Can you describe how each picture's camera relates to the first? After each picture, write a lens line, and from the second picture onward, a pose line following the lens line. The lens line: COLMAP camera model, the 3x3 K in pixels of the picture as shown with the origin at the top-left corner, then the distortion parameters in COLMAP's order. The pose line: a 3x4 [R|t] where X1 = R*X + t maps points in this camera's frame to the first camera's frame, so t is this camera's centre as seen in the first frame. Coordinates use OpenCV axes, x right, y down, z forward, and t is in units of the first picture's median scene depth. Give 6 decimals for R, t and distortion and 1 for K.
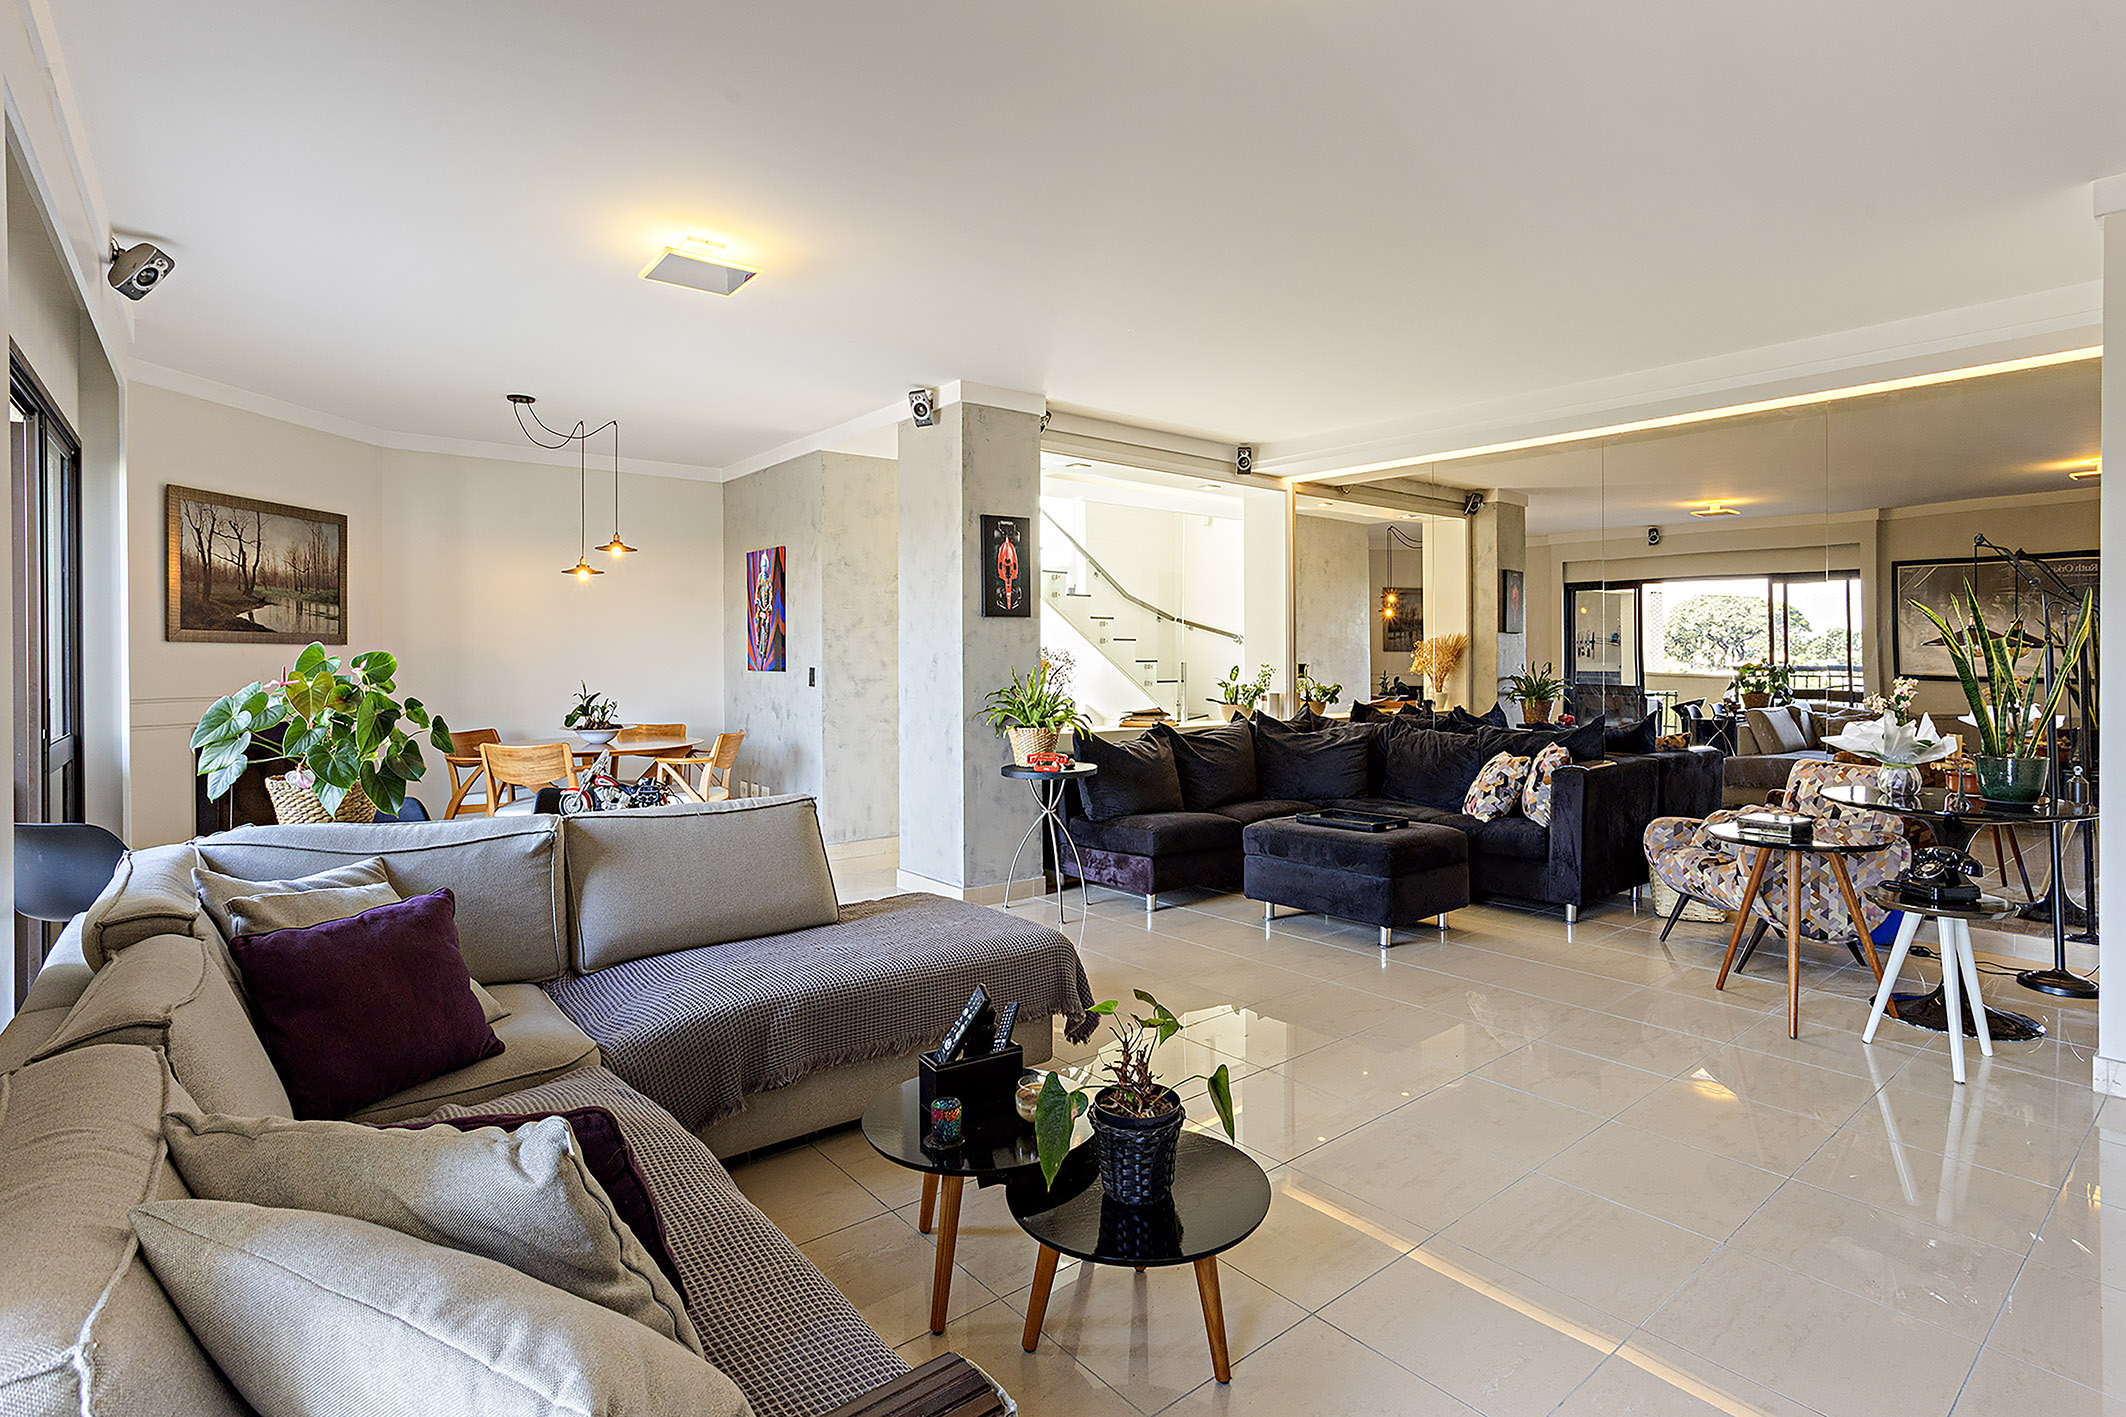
lens RADIAL K [[1054.0, 0, 1099.7], [0, 1054.0, 655.9], [0, 0, 1]] dist [-0.044773, 0.025495]
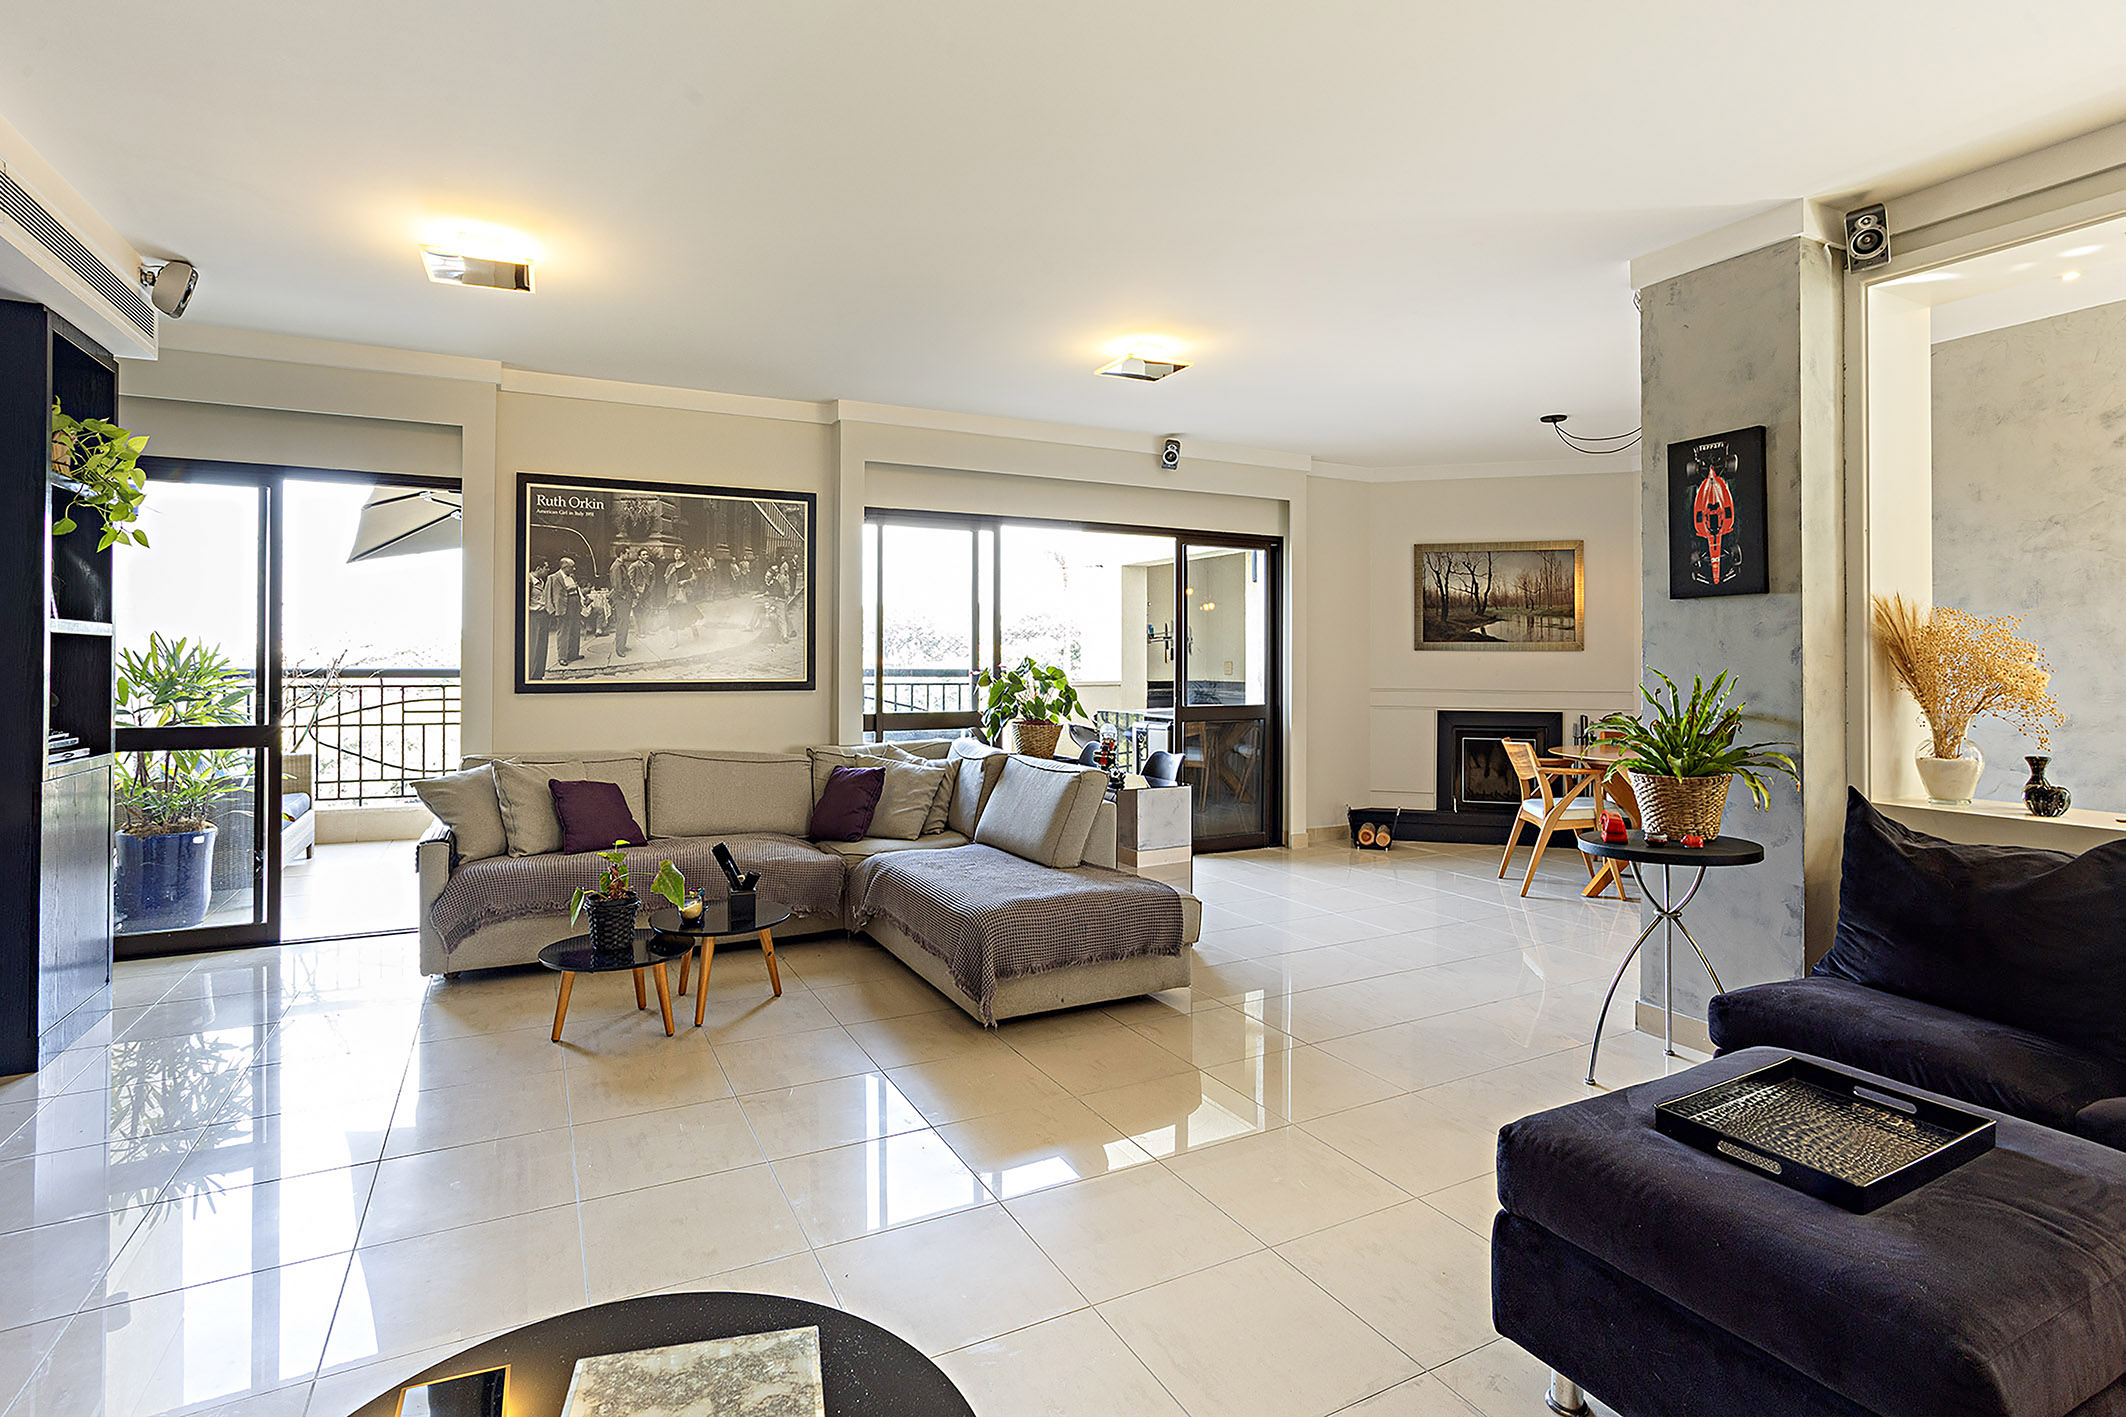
lens RADIAL K [[1054.0, 0, 1099.7], [0, 1054.0, 655.9], [0, 0, 1]] dist [-0.044773, 0.025495]
pose [[-0.207047, -0.004726, -0.978320, 0.588740], [-0.000216, 0.999989, -0.004785, 0.001077], [0.978331, -0.000779, -0.207046, 0.772938]]
